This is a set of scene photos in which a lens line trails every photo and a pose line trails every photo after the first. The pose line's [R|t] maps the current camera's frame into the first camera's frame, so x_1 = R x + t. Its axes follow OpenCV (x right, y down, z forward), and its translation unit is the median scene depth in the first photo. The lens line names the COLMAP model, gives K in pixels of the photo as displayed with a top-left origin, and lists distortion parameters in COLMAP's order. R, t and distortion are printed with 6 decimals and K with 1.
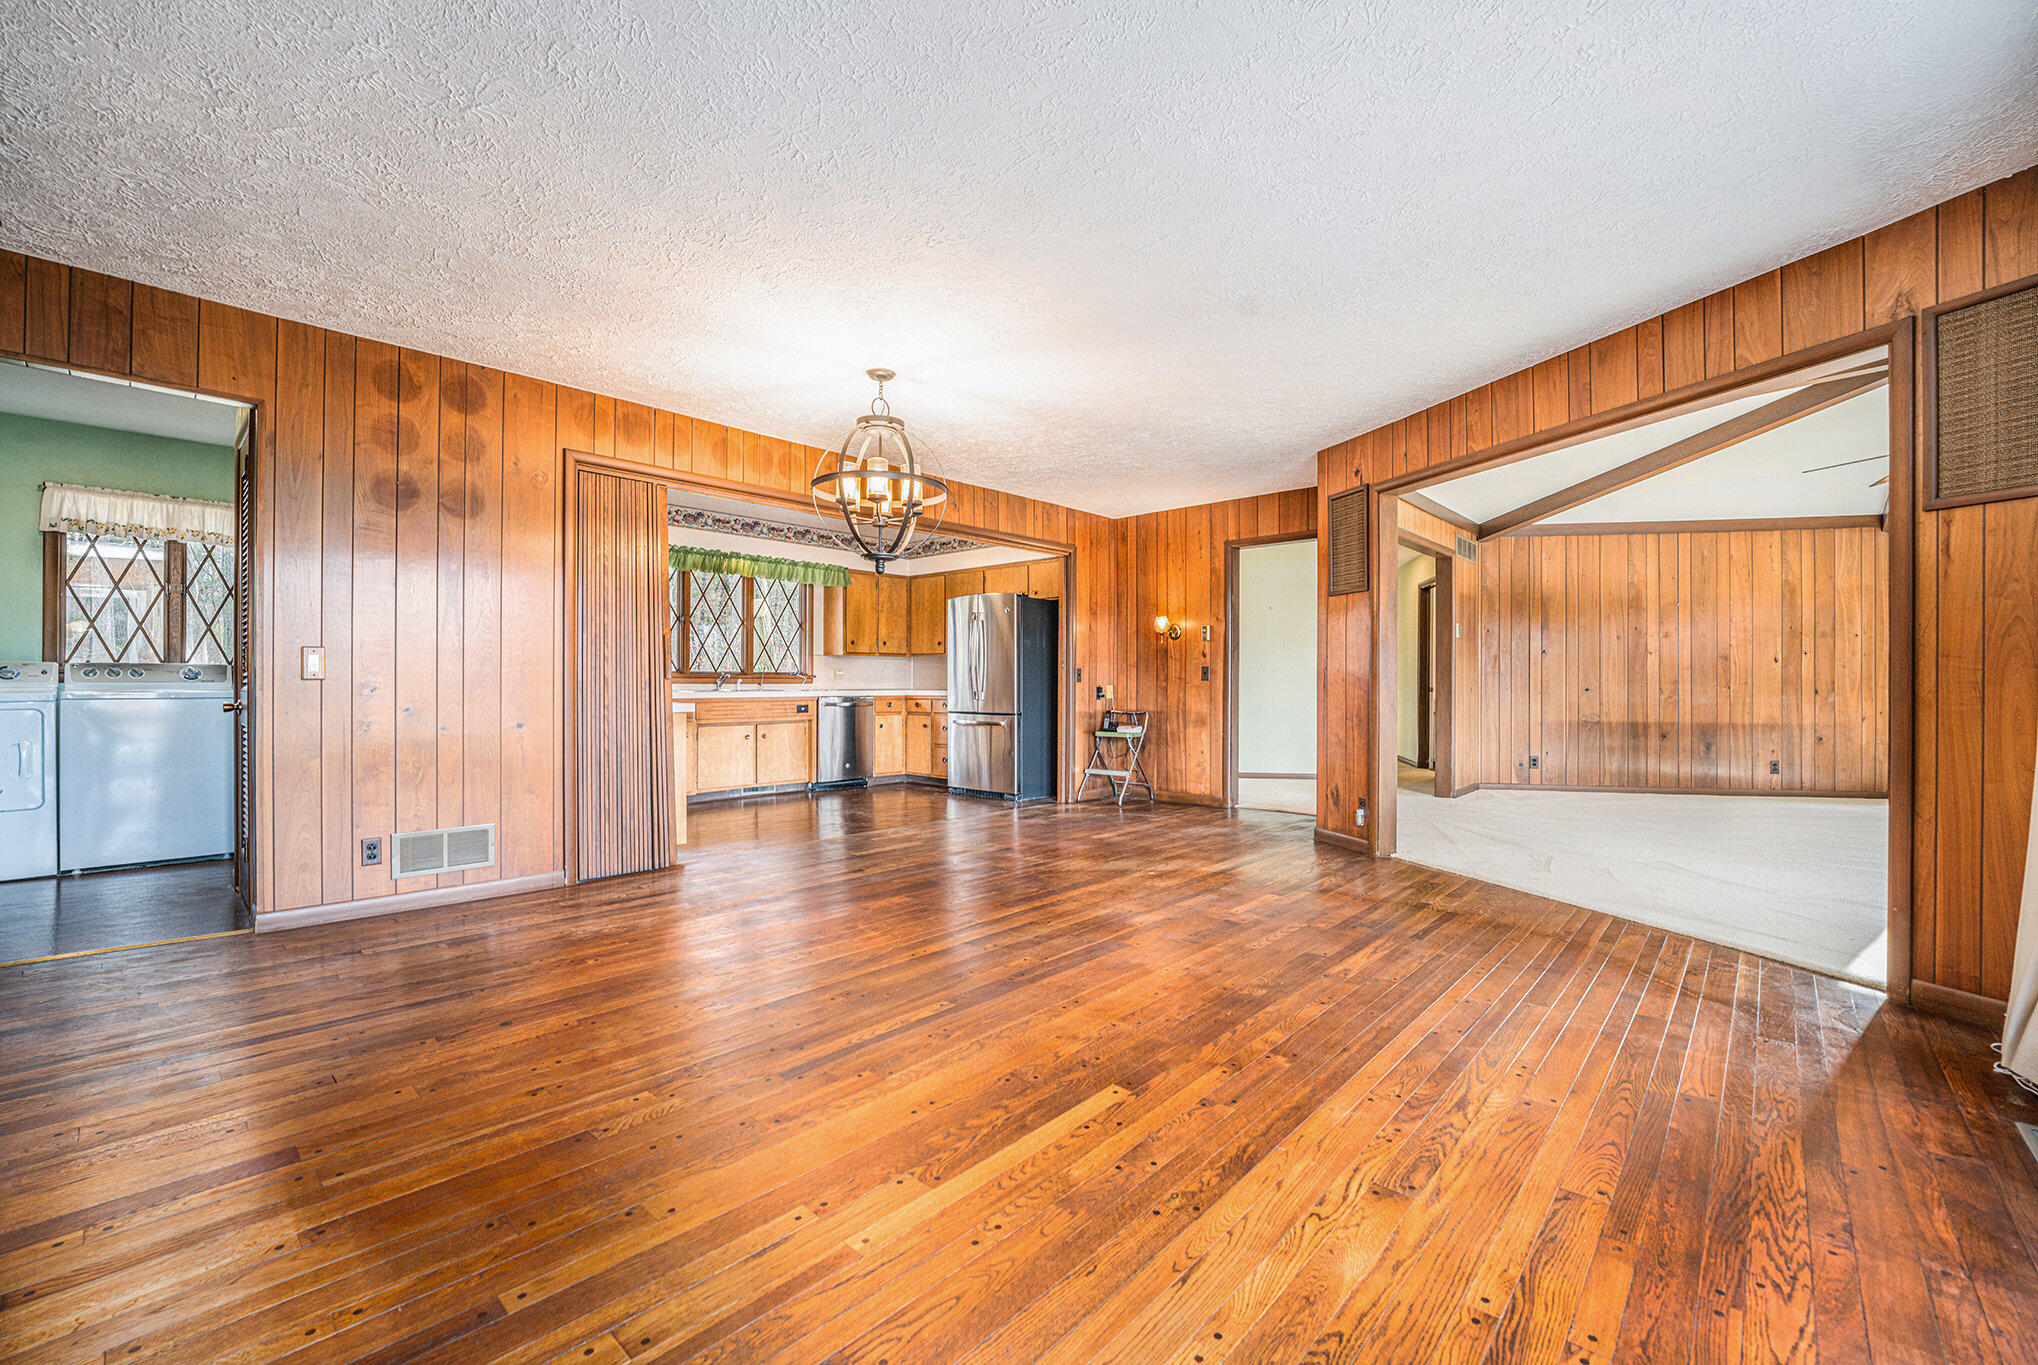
lens RADIAL K [[857.6, 0, 1055.9], [0, 857.6, 682.0], [0, 0, 1]] dist [-0.002905, -0.000288]
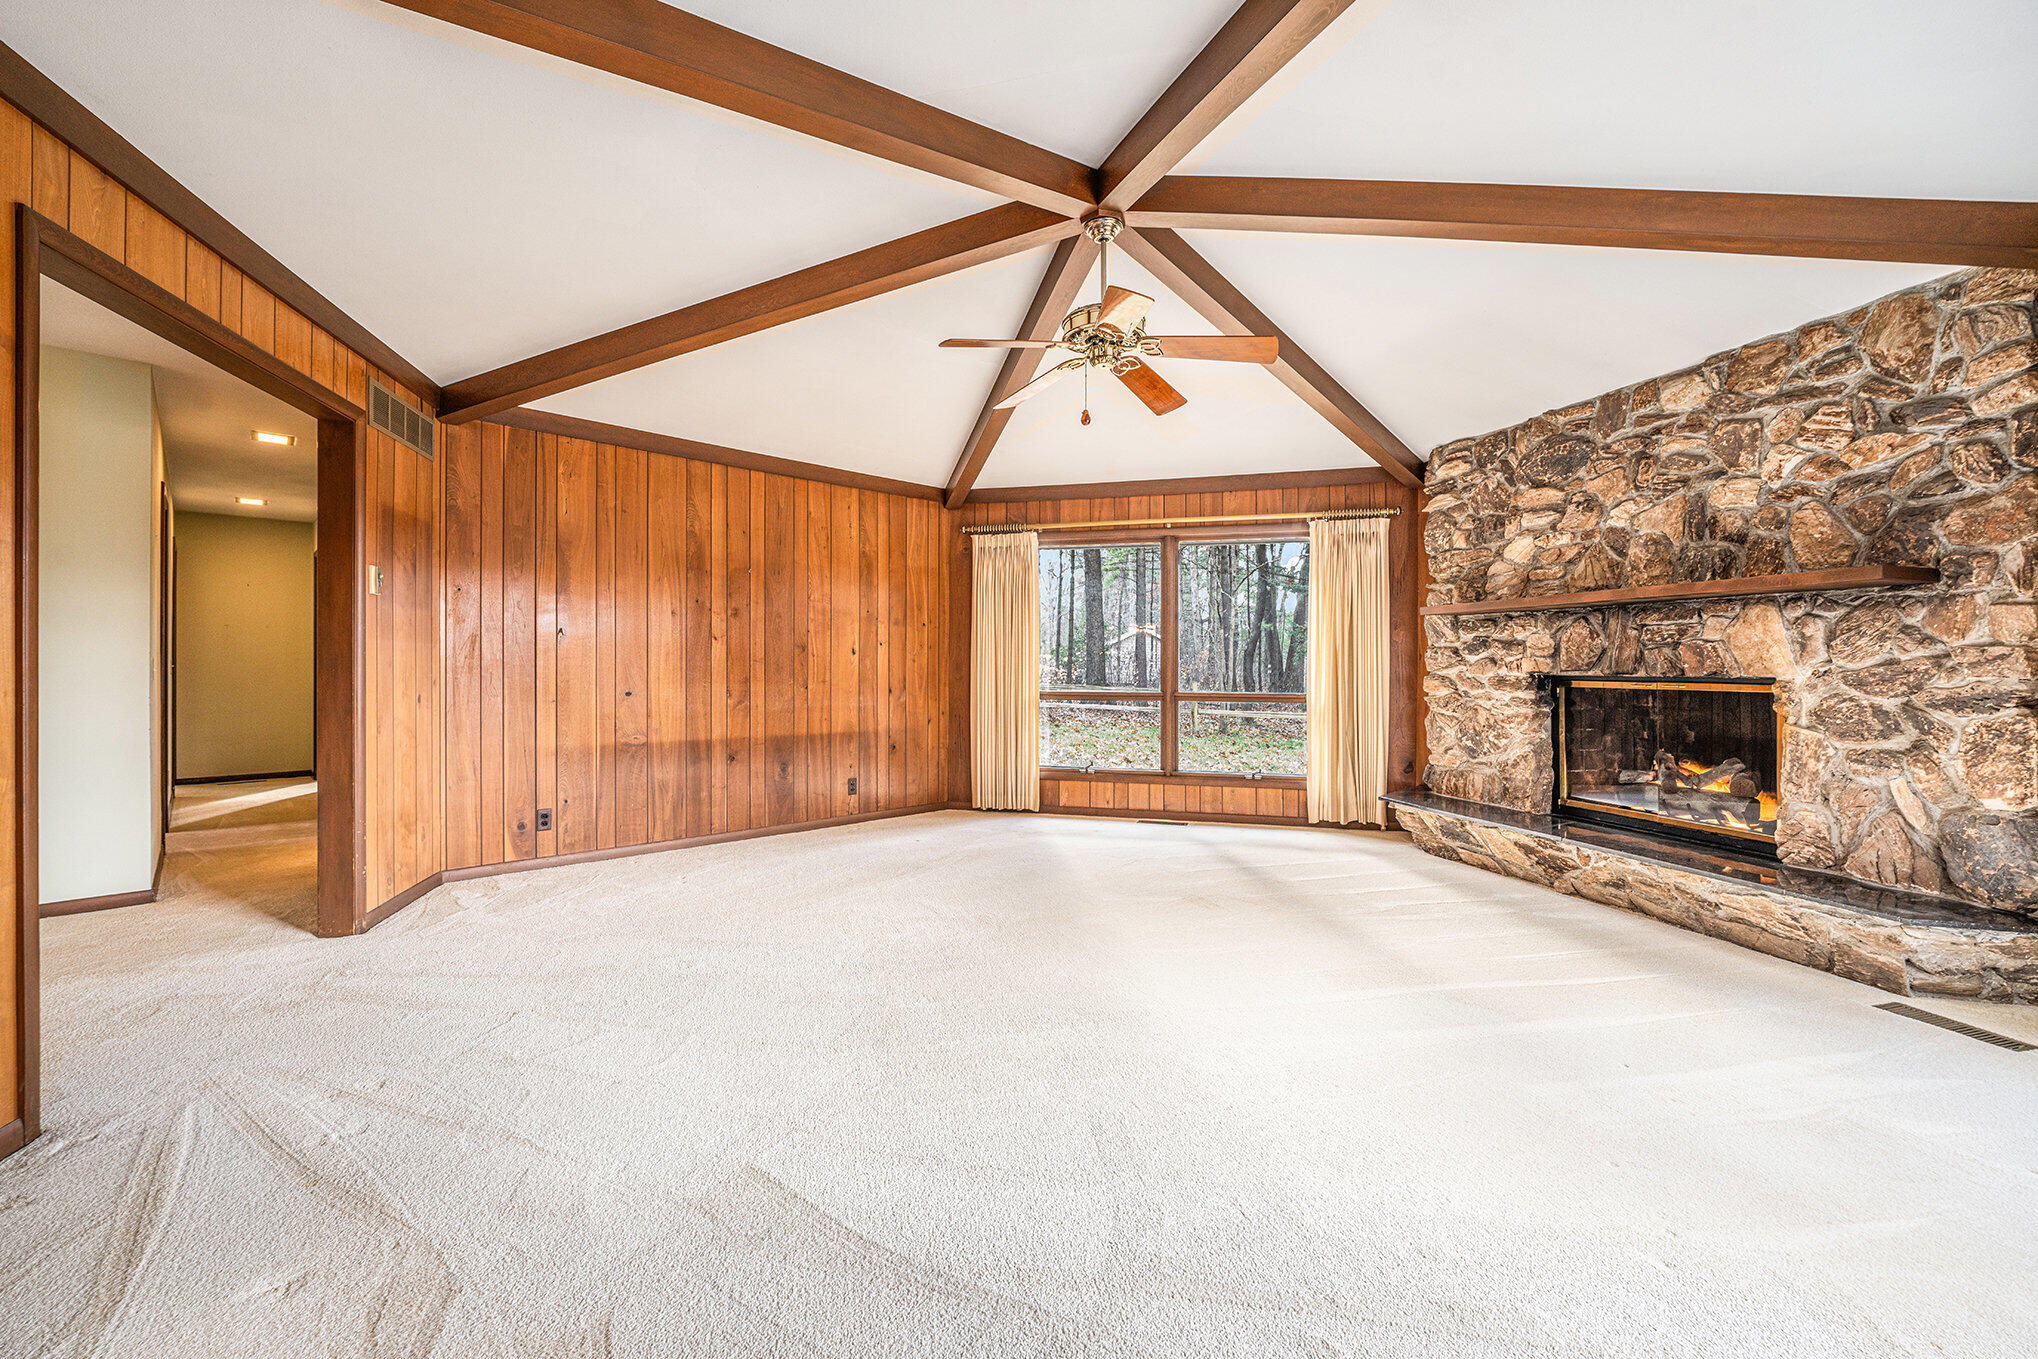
lens RADIAL K [[830.3, 0, 1017.8], [0, 830.3, 663.2], [0, 0, 1]] dist [-0.033214, 0.000025]
pose [[0.575850, 0.001680, 0.817553, 0.299529], [-0.002647, 0.999996, -0.000190, -0.014873], [-0.817551, -0.002054, 0.575853, 0.430988]]
